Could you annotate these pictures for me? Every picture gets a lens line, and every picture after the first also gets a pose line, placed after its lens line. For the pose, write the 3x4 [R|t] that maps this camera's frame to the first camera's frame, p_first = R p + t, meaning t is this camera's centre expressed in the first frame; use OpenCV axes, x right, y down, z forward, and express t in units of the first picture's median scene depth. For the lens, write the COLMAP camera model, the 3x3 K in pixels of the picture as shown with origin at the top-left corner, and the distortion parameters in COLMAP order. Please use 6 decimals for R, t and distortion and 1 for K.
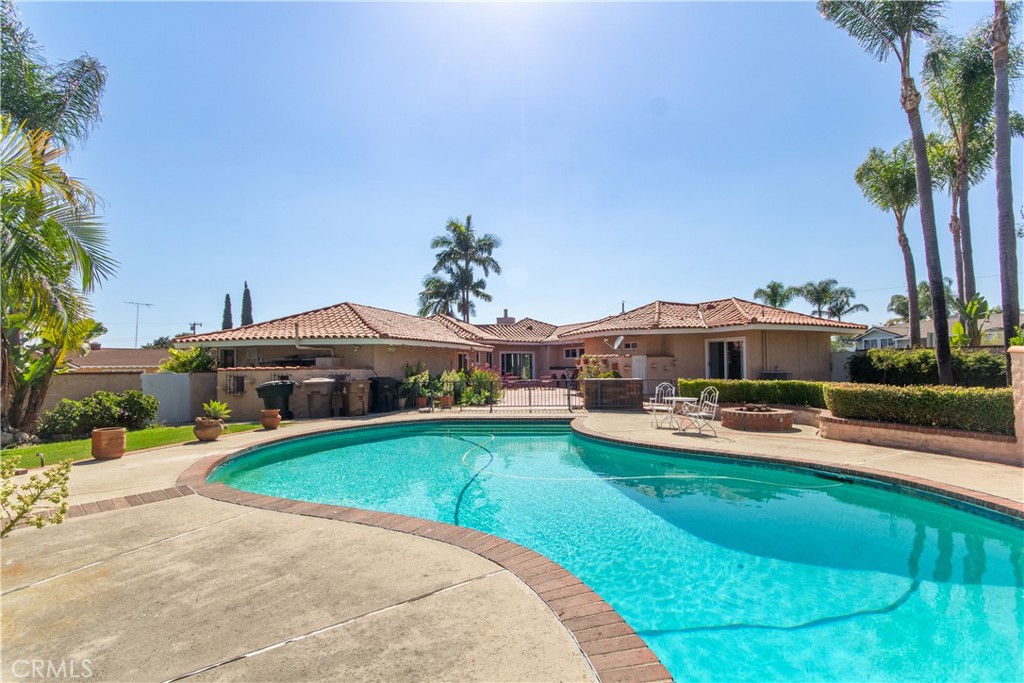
lens RADIAL K [[475.4, 0, 518.2], [0, 475.4, 345.6], [0, 0, 1]] dist [0.012849, -0.001187]
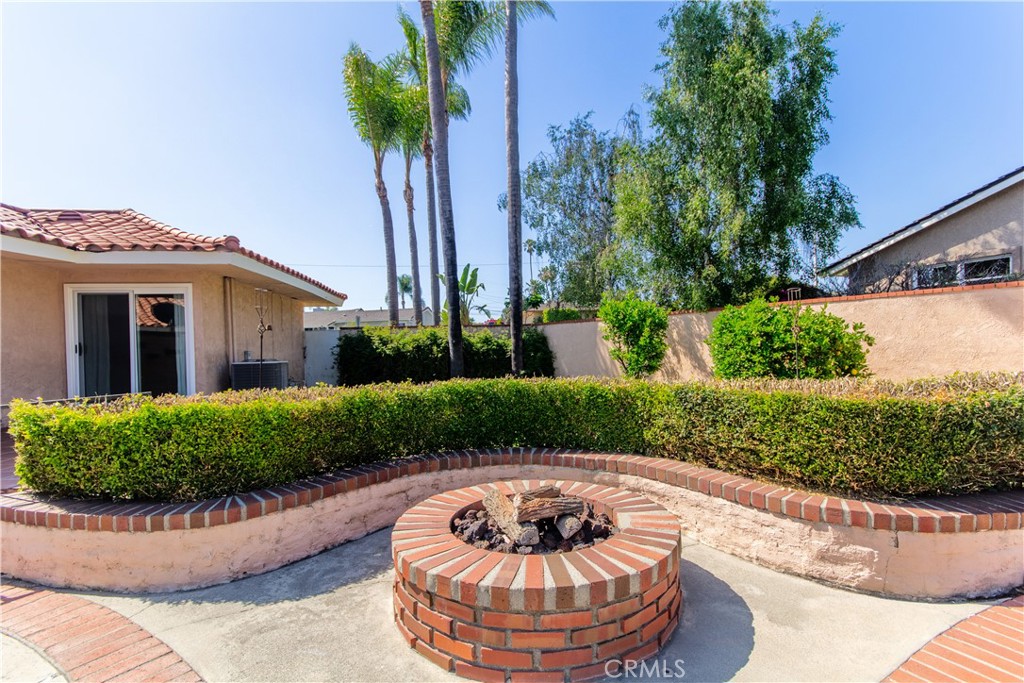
lens RADIAL K [[473.7, 0, 510.1], [0, 473.7, 344.5], [0, 0, 1]] dist [0.014297, -0.000125]
pose [[0.355619, 0.008149, 0.934596, 0.194610], [-0.017214, 0.999849, -0.002168, 0.035908], [-0.934473, -0.015317, 0.355706, 0.641009]]
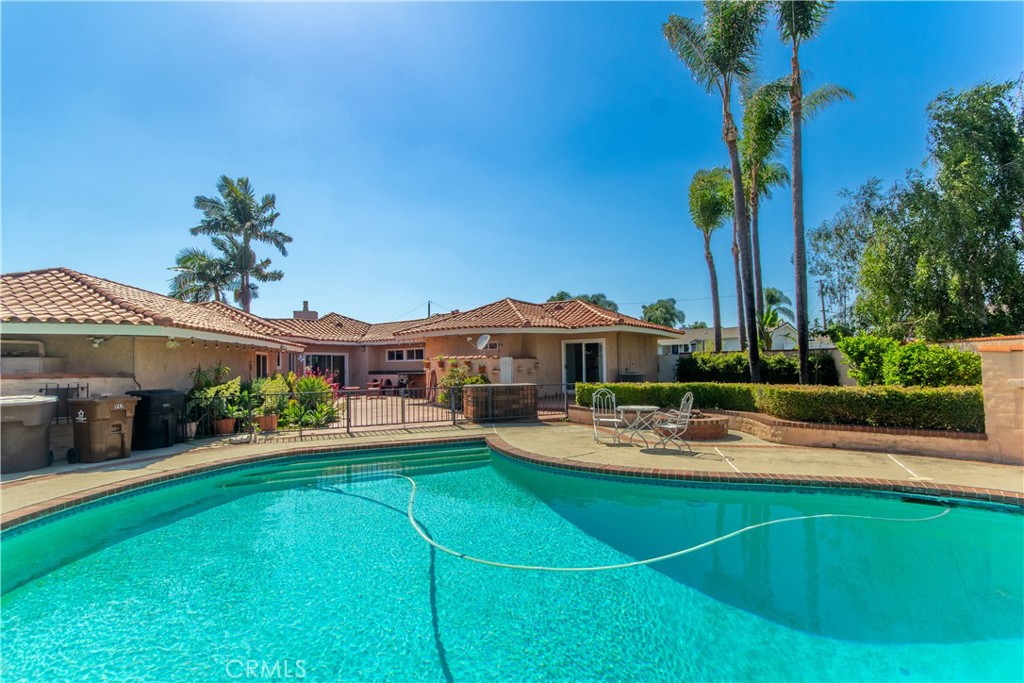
lens RADIAL K [[475.4, 0, 518.2], [0, 475.4, 345.6], [0, 0, 1]] dist [0.012849, -0.001187]
pose [[0.893041, 0.015495, 0.449709, -0.137637], [-0.011651, 0.999868, -0.011313, 0.010461], [-0.449825, 0.004863, 0.893103, 0.229831]]
